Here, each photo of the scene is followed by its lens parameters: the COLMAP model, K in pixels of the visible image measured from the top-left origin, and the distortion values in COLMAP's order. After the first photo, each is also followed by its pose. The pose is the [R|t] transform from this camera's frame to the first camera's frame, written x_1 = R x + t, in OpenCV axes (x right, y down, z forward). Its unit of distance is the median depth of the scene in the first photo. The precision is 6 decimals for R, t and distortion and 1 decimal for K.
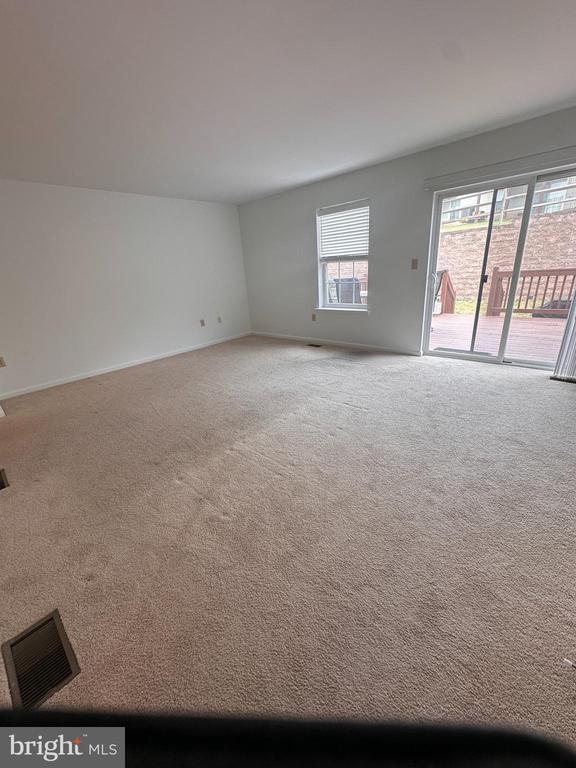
lens RADIAL K [[306.3, 0, 288.0], [0, 306.3, 384.0], [0, 0, 1]] dist [0.000964, -0.000114]
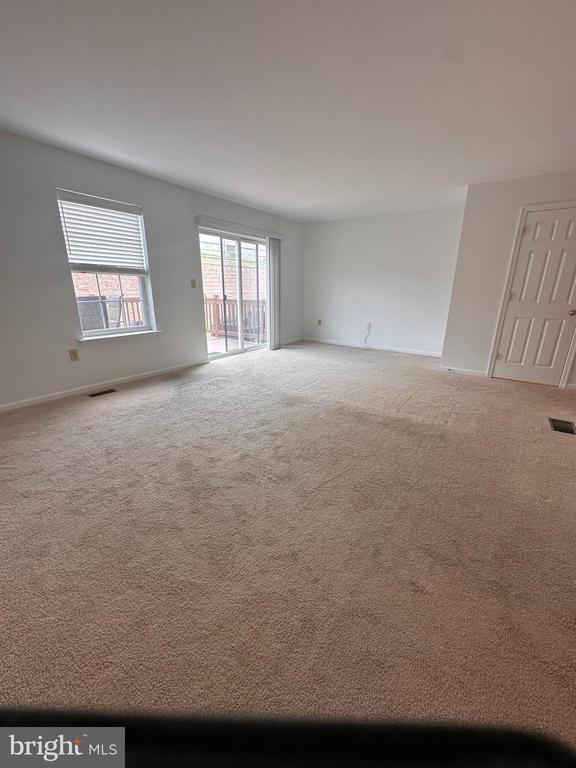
lens RADIAL K [[306.3, 0, 288.0], [0, 306.3, 384.0], [0, 0, 1]] dist [0.000964, -0.000114]
pose [[-0.117355, -0.230156, 0.966052, -0.687338], [0.359047, 0.897137, 0.257354, -0.195450], [-0.925912, 0.377060, -0.022647, 0.732152]]
